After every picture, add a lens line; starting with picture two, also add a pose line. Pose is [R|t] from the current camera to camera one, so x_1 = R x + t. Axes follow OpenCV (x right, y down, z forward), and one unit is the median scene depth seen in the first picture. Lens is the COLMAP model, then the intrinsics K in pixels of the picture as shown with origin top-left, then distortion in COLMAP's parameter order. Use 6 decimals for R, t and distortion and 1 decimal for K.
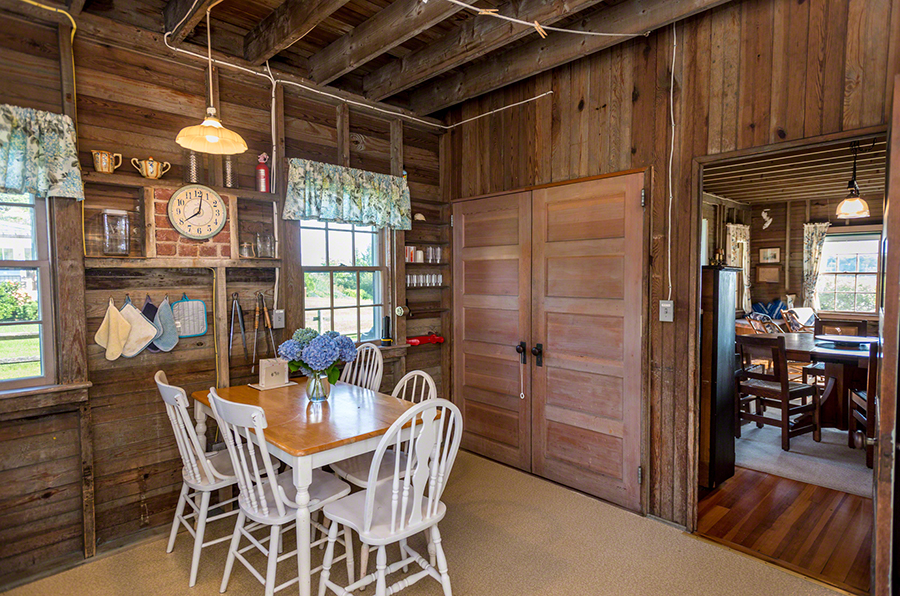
lens RADIAL K [[467.5, 0, 450.0], [0, 467.5, 298.0], [0, 0, 1]] dist [0.003201, -0.001772]
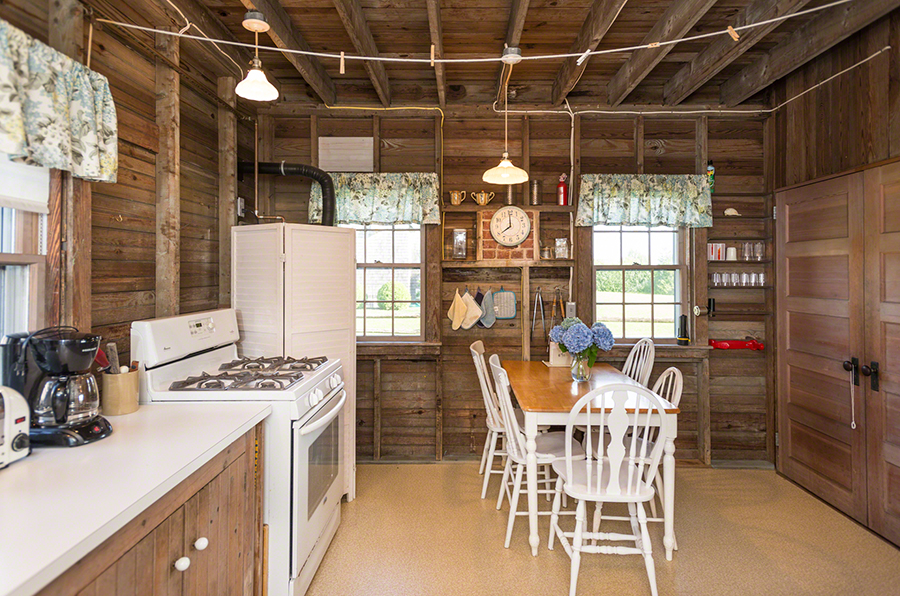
lens RADIAL K [[447.5, 0, 451.6], [0, 447.5, 269.1], [0, 0, 1]] dist [-0.002991, -0.001251]
pose [[0.735447, -0.000622, -0.677582, 0.179803], [-0.038213, 0.998370, -0.042392, 0.001010], [0.676504, 0.057070, 0.734224, -0.044376]]
